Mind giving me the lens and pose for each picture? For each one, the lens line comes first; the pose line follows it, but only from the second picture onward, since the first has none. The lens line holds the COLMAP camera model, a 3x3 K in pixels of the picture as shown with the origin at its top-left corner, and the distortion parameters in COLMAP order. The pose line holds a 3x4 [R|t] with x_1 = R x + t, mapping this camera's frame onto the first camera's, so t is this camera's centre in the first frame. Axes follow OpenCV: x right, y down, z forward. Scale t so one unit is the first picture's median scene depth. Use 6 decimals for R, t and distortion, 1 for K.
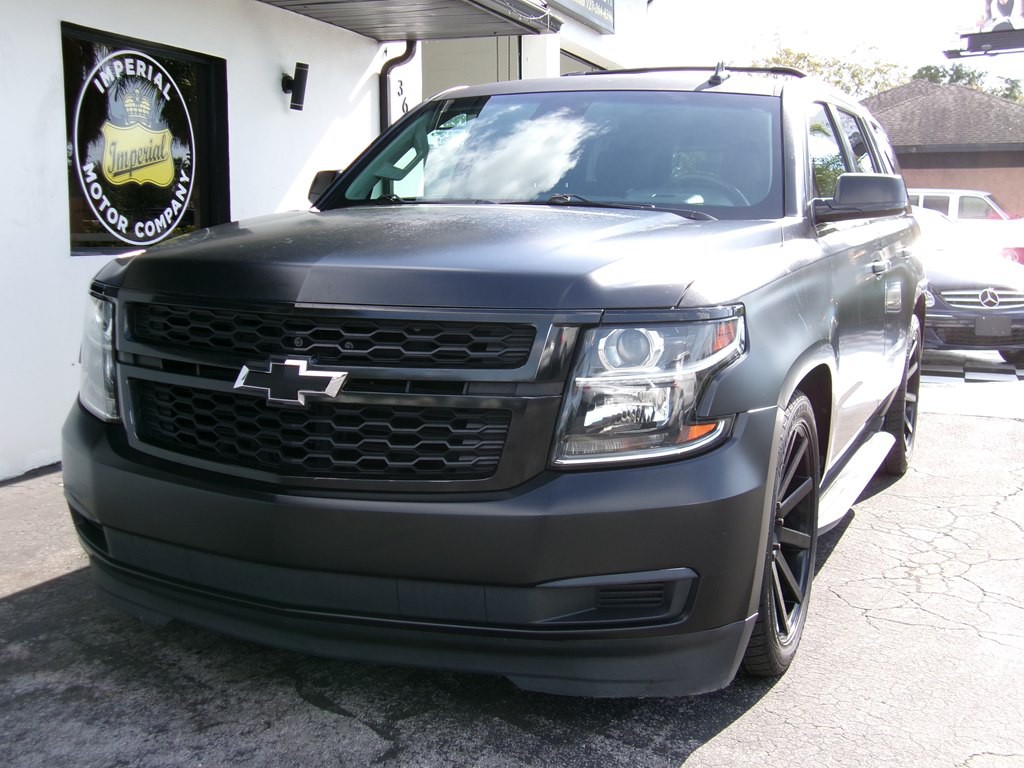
lens RADIAL K [[1253.2, 0, 510.1], [0, 1253.2, 376.6], [0, 0, 1]] dist [-0.003456, 0.000000]
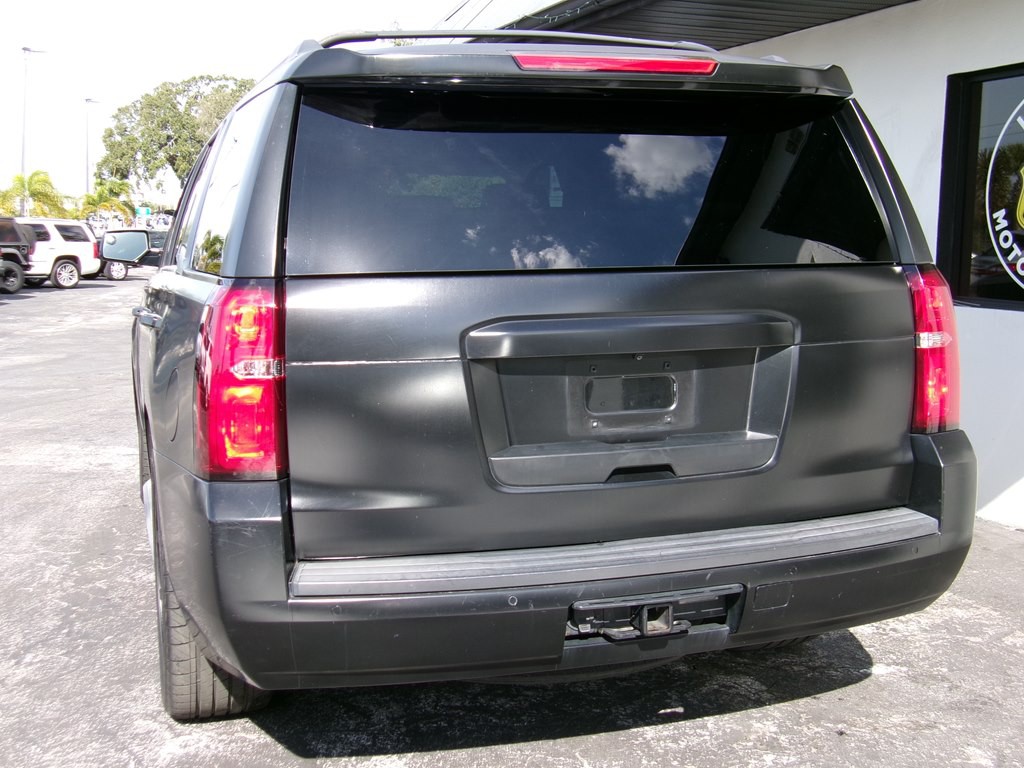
lens RADIAL K [[1253.2, 0, 514.6], [0, 1253.2, 383.0], [0, 0, 1]] dist [-0.003456, 0.000000]
pose [[-0.750357, 0.068485, -0.657476, 0.538632], [-0.090251, 0.974691, 0.204528, -0.195411], [0.654843, 0.212807, -0.725185, 1.415028]]
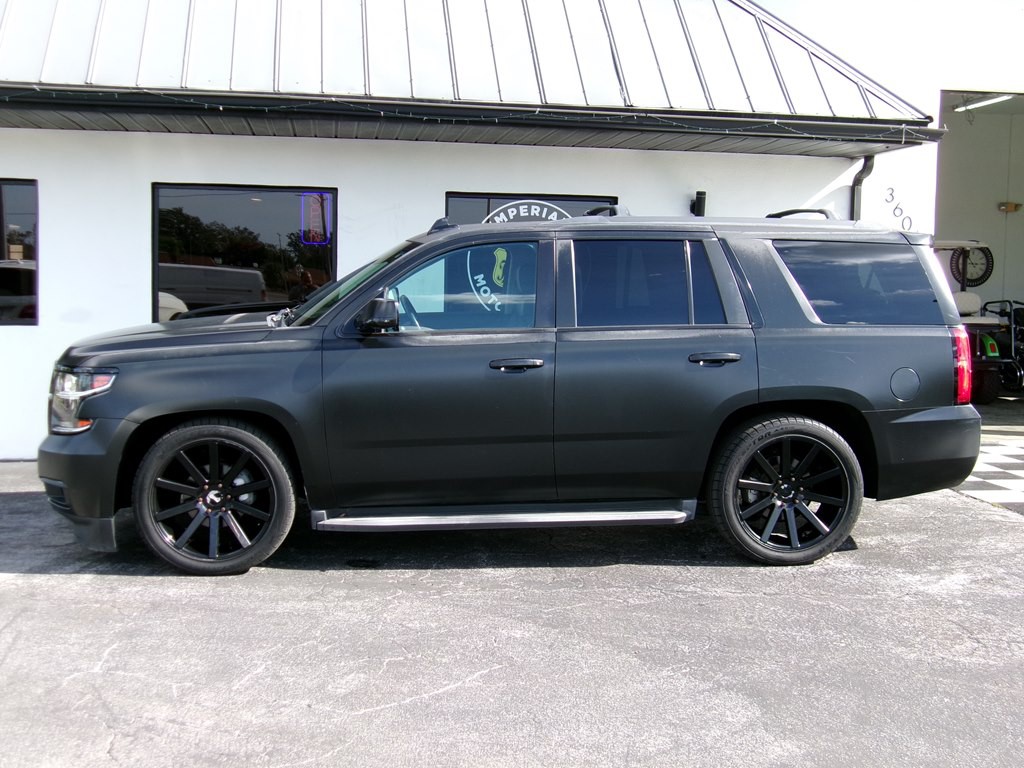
lens RADIAL K [[1253.2, 0, 516.9], [0, 1253.2, 380.1], [0, 0, 1]] dist [-0.003456, 0.000000]
pose [[0.494660, 0.076016, -0.865756, 1.048317], [-0.116192, 0.993009, 0.020801, -0.071882], [0.861284, 0.090304, 0.500035, 0.241569]]
